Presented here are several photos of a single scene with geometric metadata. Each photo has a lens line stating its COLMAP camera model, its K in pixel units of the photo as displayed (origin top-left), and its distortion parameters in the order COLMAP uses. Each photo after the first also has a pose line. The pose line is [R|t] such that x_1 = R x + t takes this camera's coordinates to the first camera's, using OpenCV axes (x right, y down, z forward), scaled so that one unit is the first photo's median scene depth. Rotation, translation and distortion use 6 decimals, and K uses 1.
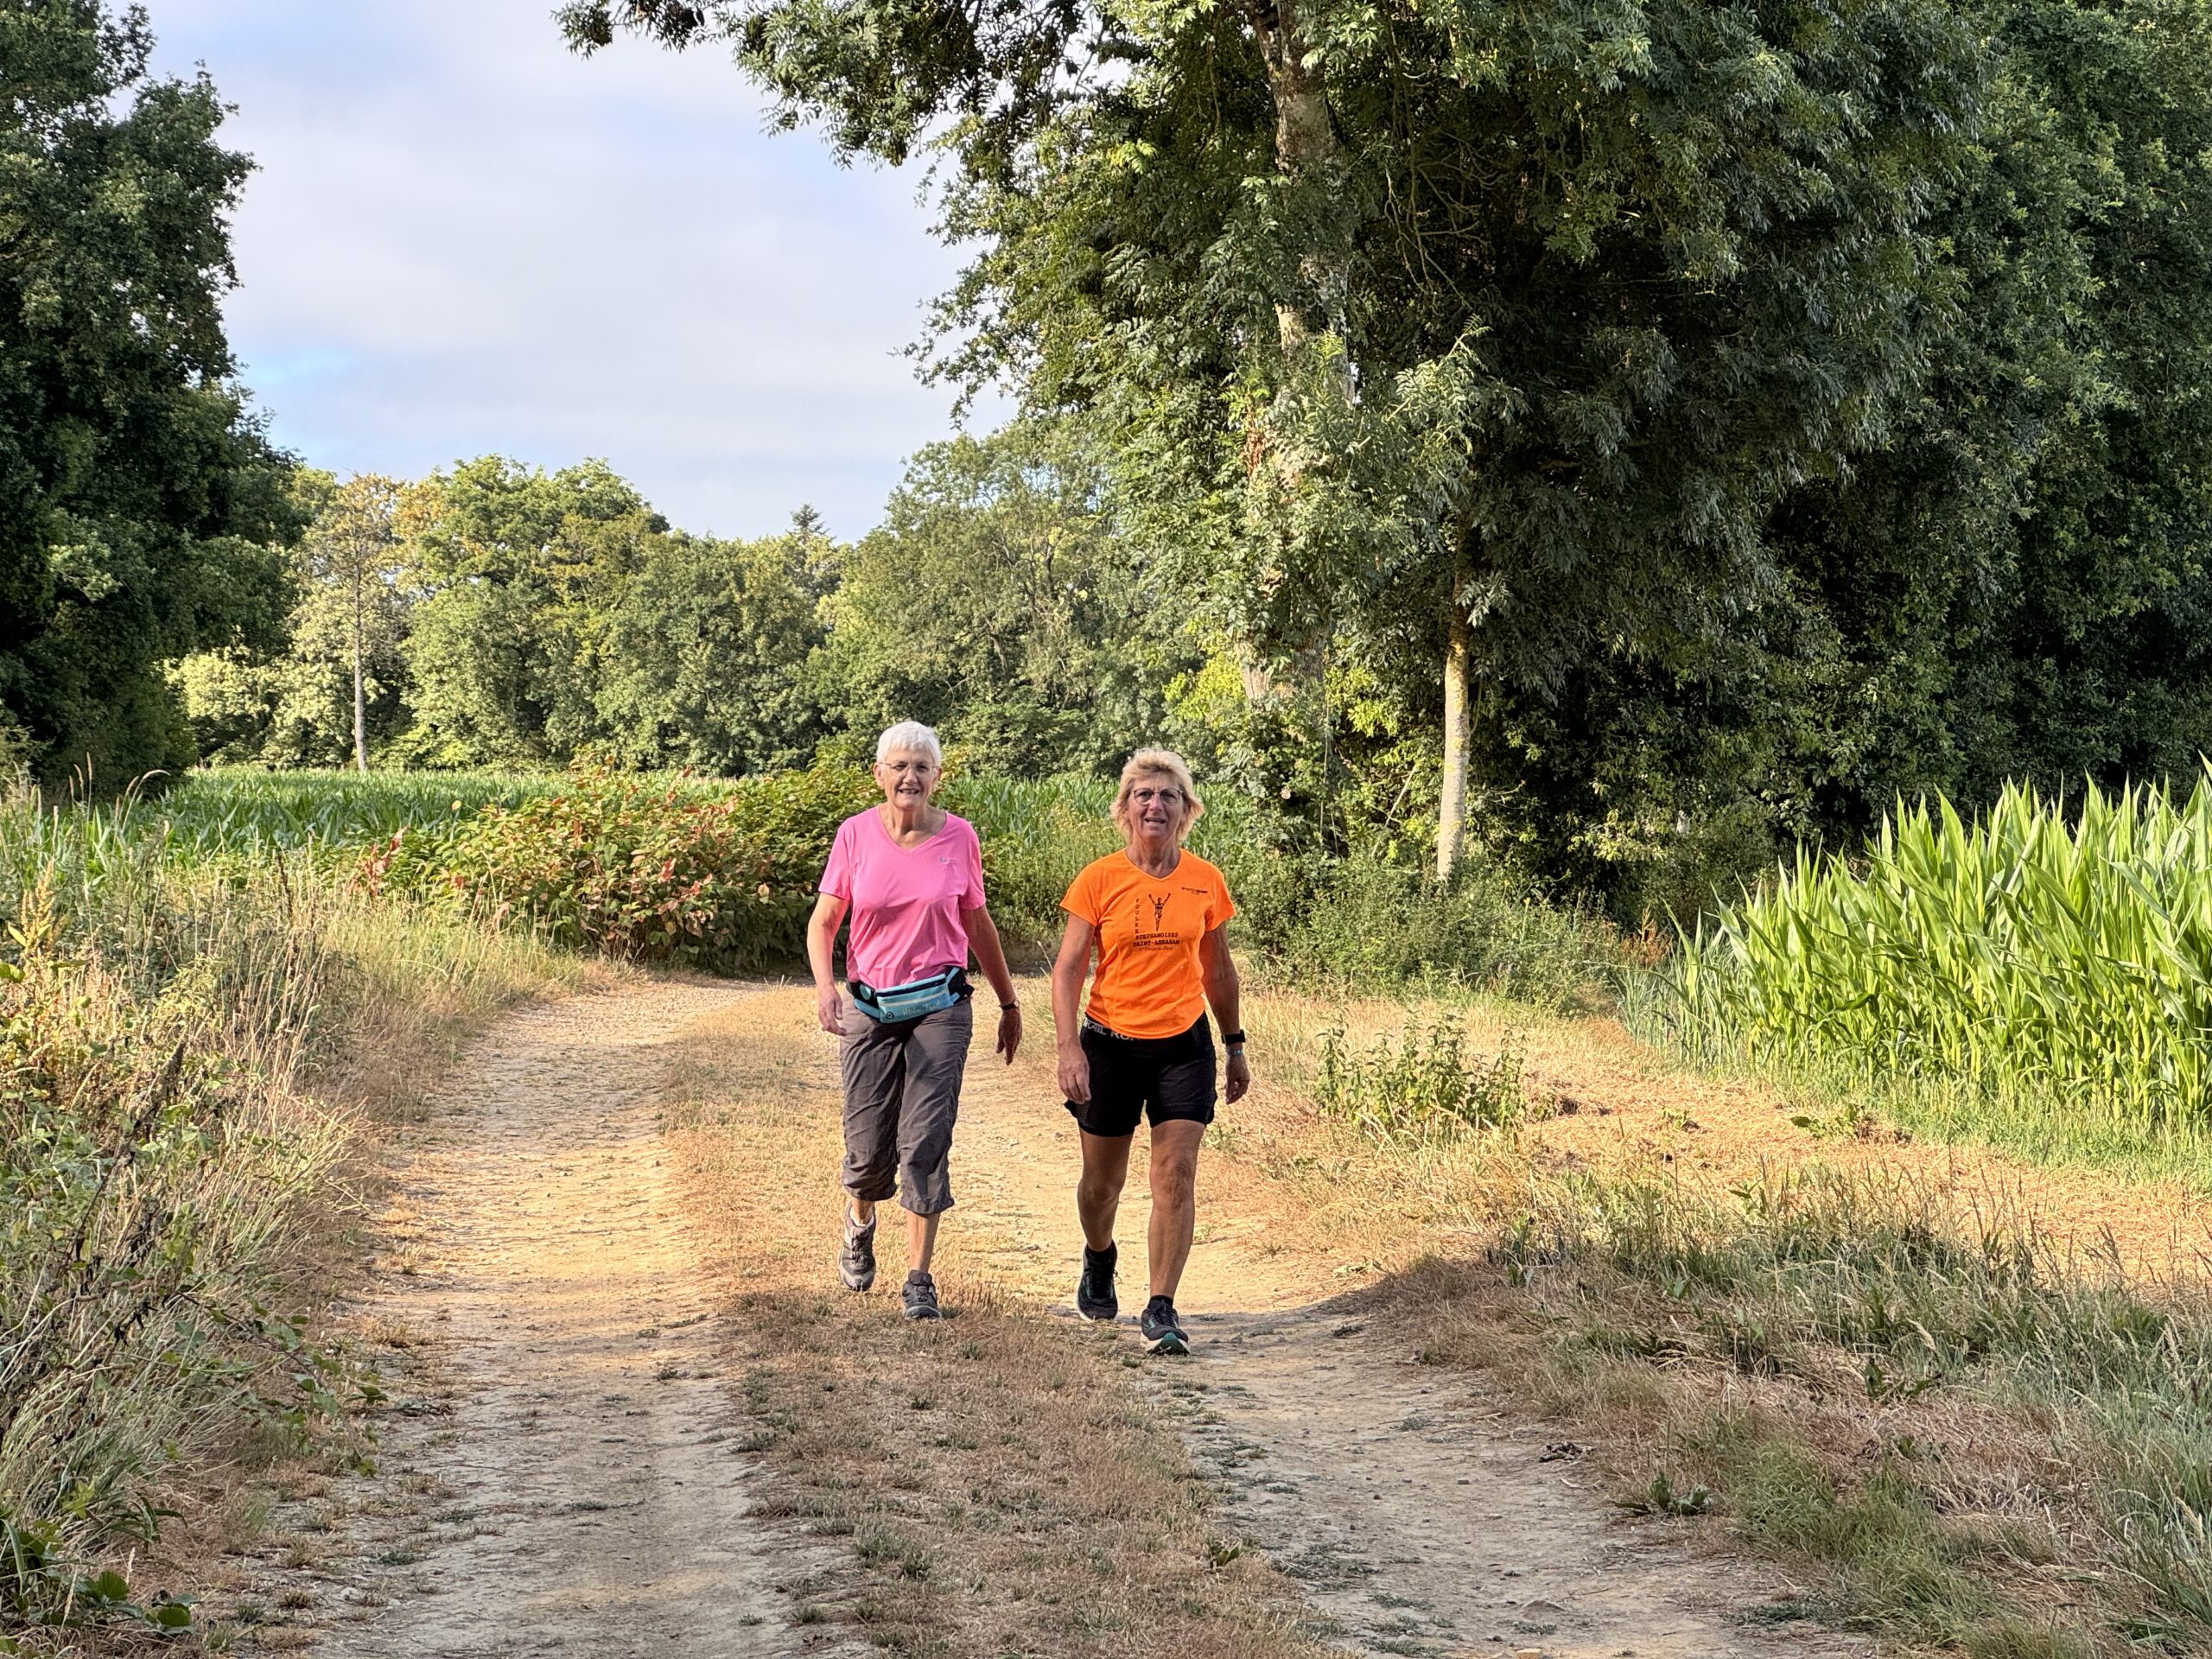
lens RADIAL K [[4938.7, 0, 1106.0], [0, 4938.7, 829.5], [0, 0, 1]] dist [-0.437772, 0.245978]
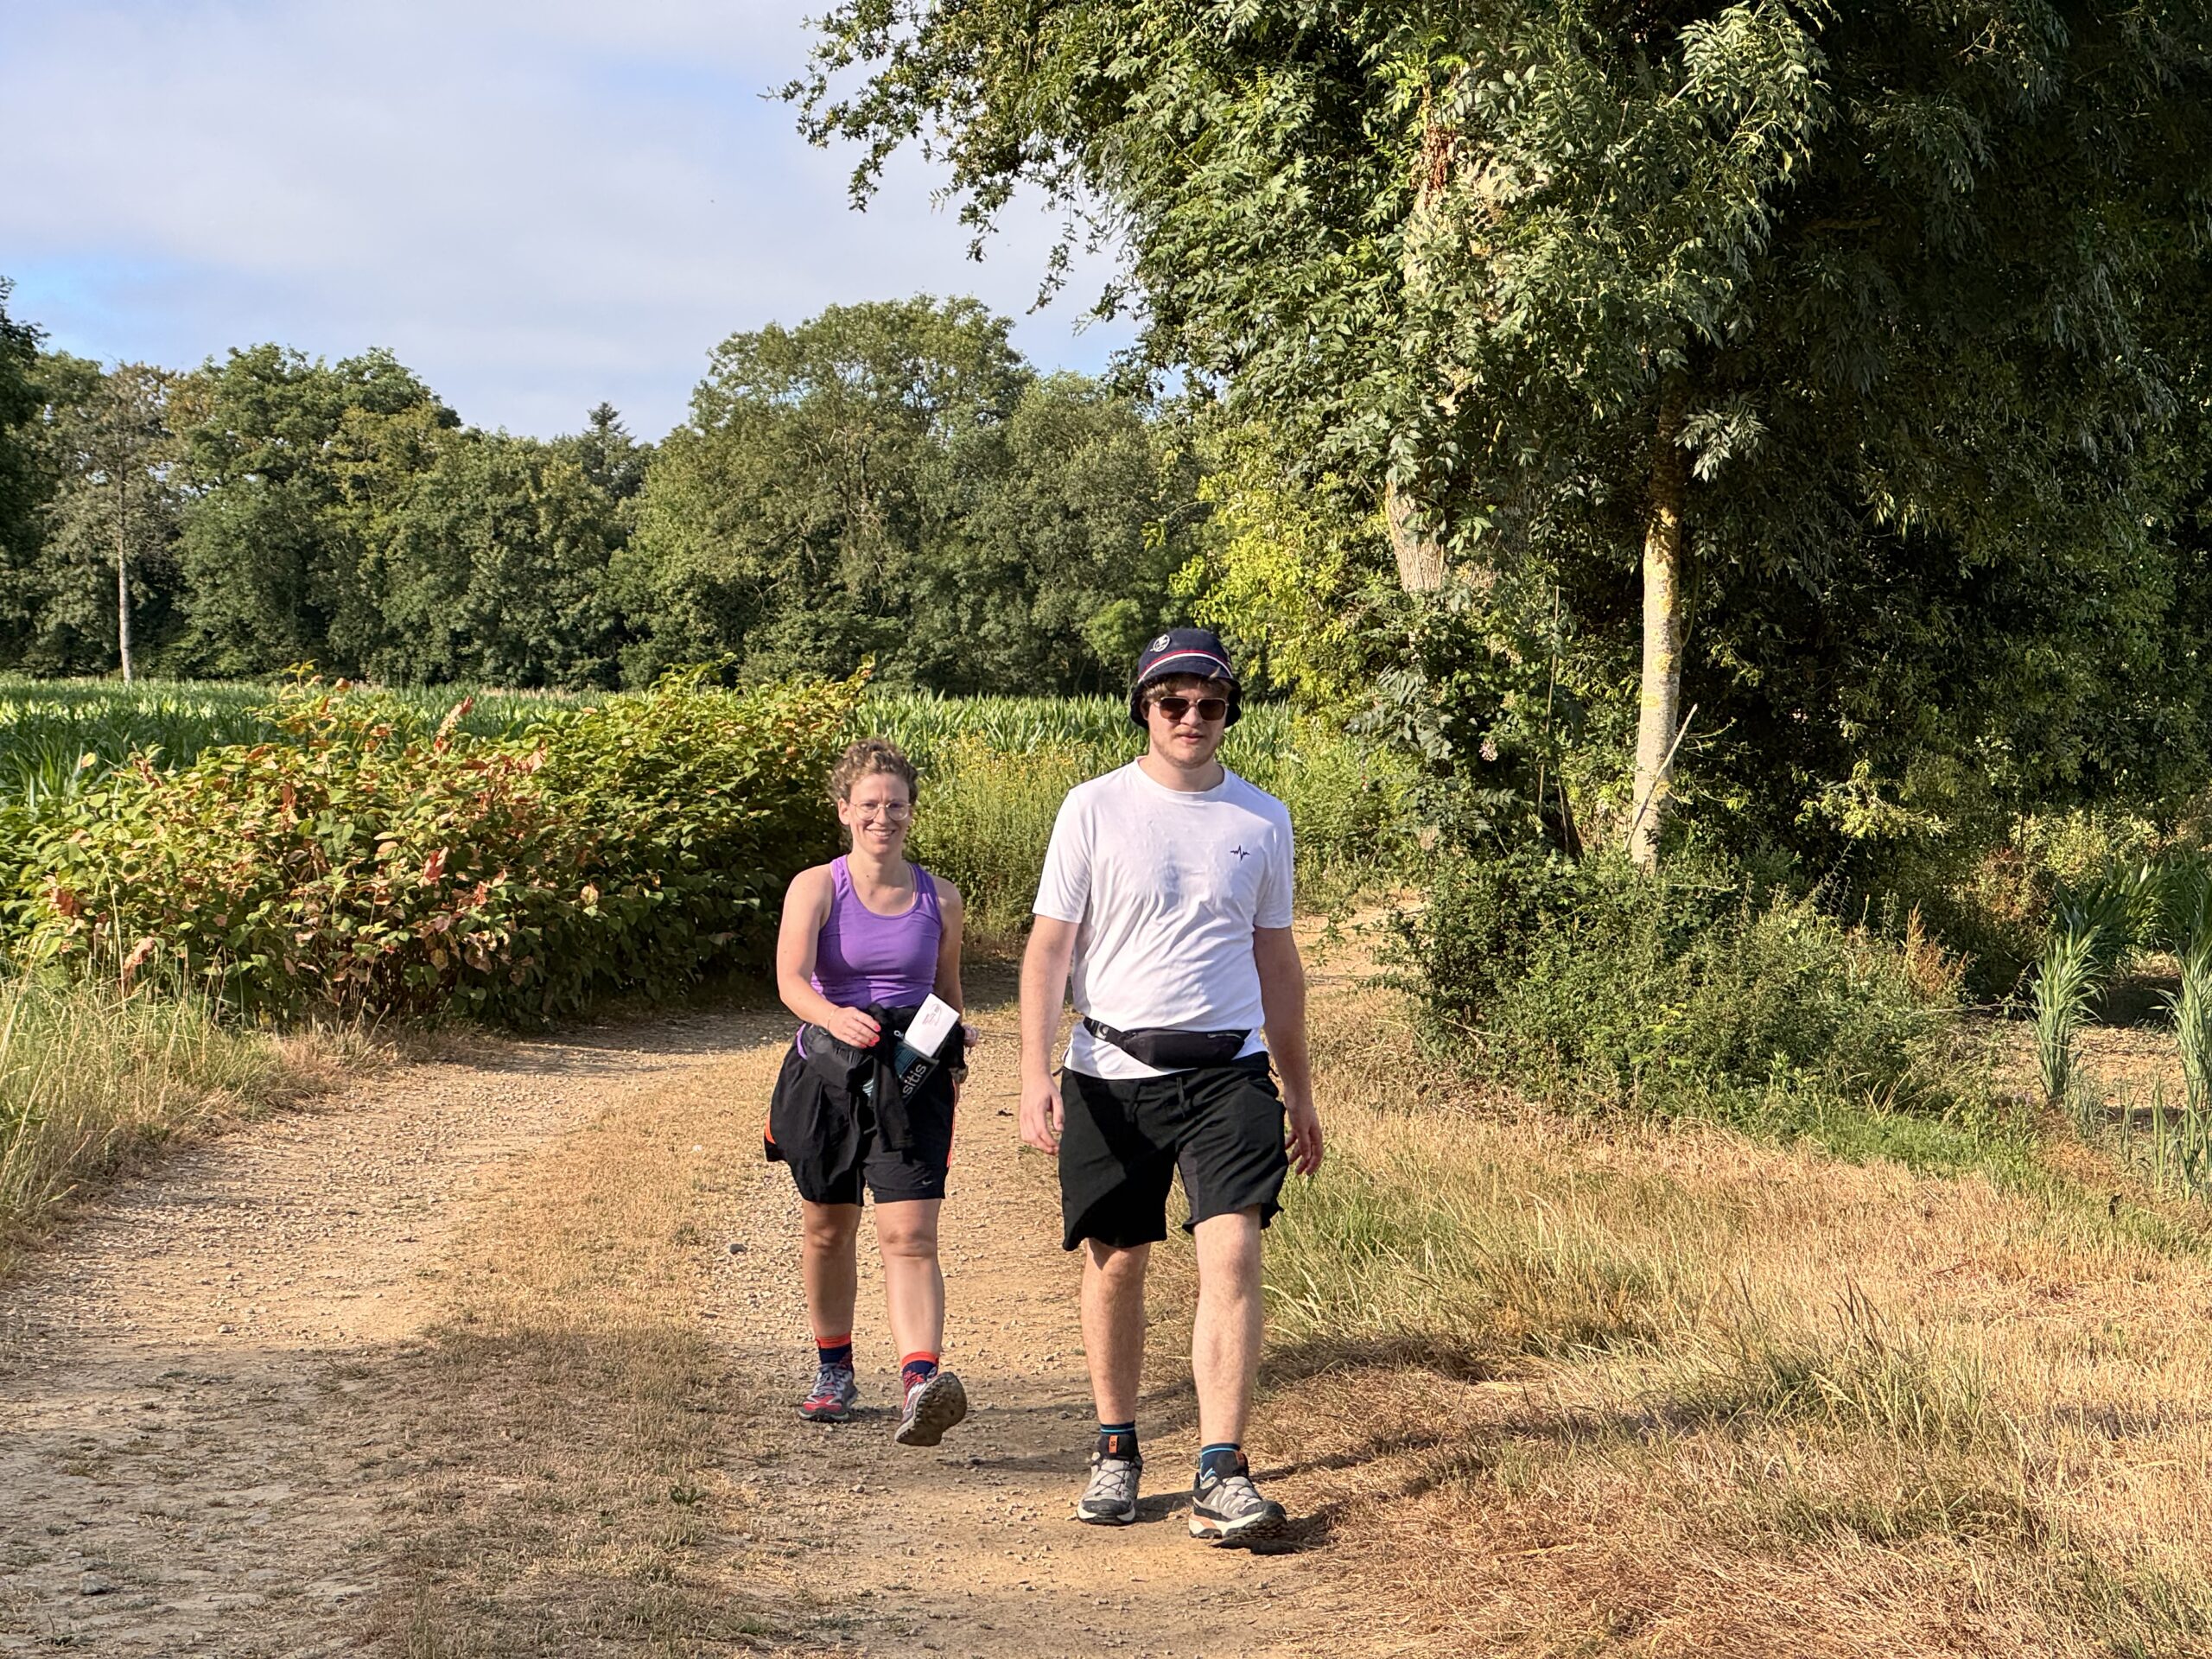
lens RADIAL K [[4970.4, 0, 1066.7], [0, 4970.4, 816.1], [0, 0, 1]] dist [-0.164236, 5.709528]
pose [[0.999478, -0.000007, 0.032322, -0.010754], [-0.000495, 0.999879, 0.015537, -0.002854], [-0.032318, -0.015545, 0.999357, 0.134905]]
